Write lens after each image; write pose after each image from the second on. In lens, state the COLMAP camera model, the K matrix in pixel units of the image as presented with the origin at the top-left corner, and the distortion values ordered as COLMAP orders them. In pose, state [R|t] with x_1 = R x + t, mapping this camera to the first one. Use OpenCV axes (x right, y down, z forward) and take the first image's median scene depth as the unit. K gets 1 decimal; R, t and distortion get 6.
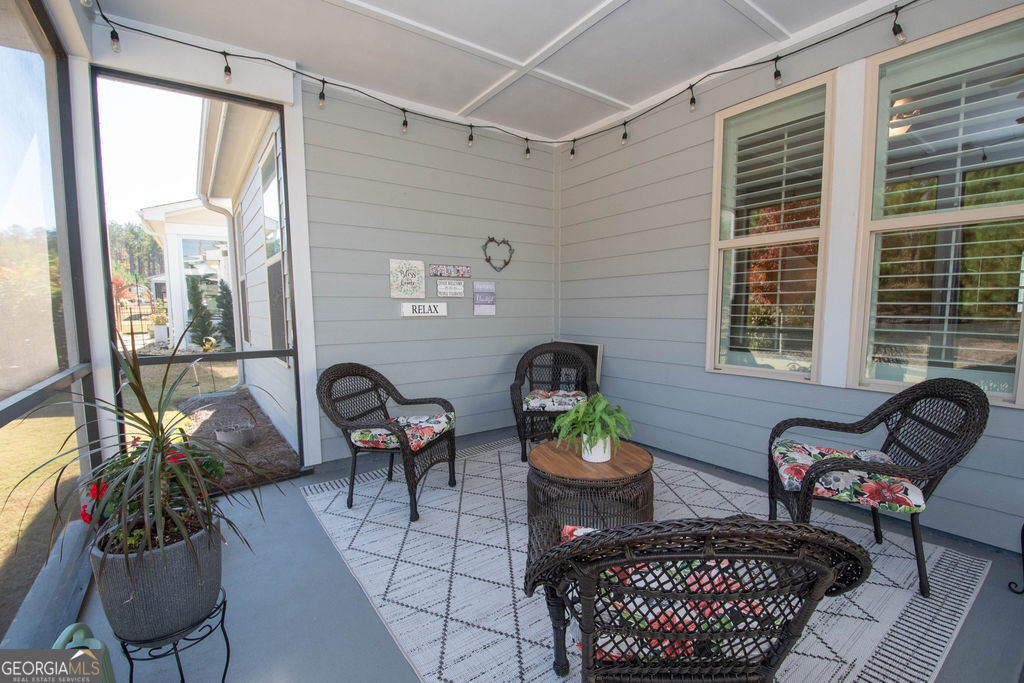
lens RADIAL K [[452.2, 0, 513.2], [0, 452.2, 352.5], [0, 0, 1]] dist [0.000688, -0.012584]
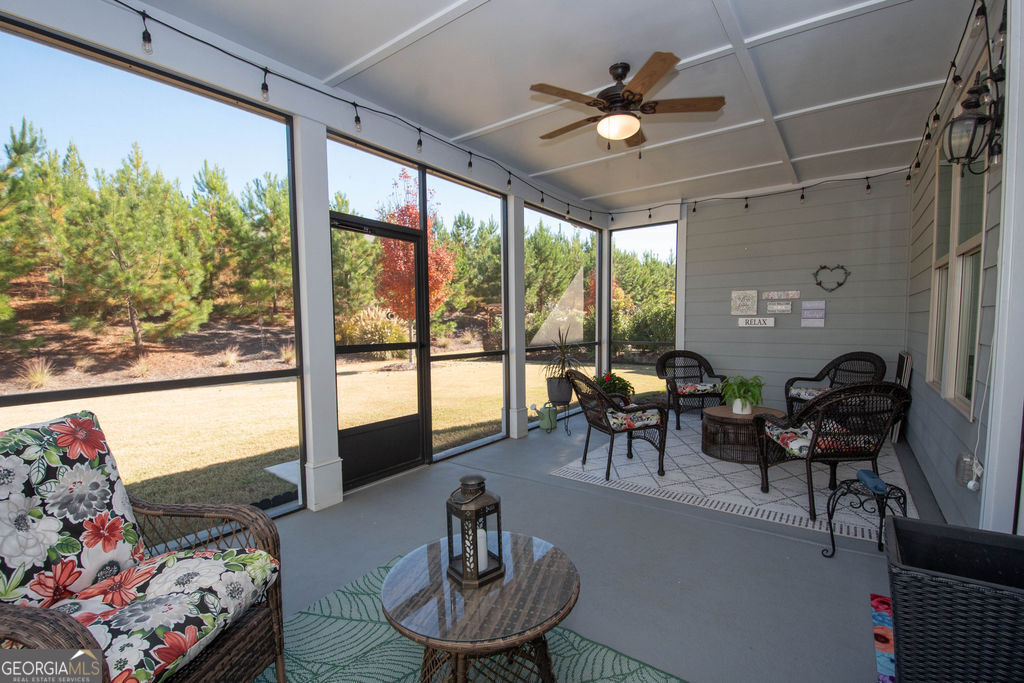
lens RADIAL K [[452.2, 0, 512.1], [0, 452.2, 349.3], [0, 0, 1]] dist [0.000688, -0.012584]
pose [[0.298303, 0.061822, -0.952467, 0.996475], [-0.086058, 0.995578, 0.037668, 0.006957], [0.950584, 0.070731, 0.302304, -0.215571]]
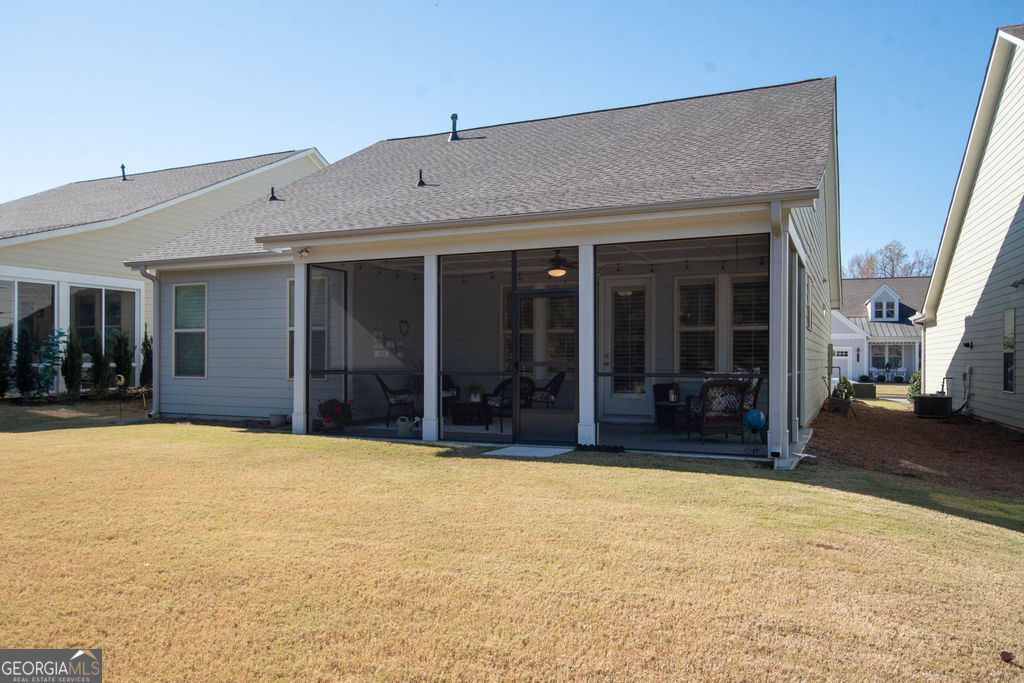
lens RADIAL K [[746.4, 0, 511.5], [0, 746.4, 345.0], [0, 0, 1]] dist [-0.008449, -0.001499]
pose [[0.865923, 0.021607, 0.499711, -1.445320], [0.037975, 0.993343, -0.108755, 0.273663], [-0.498734, 0.113150, 0.859338, -2.382455]]
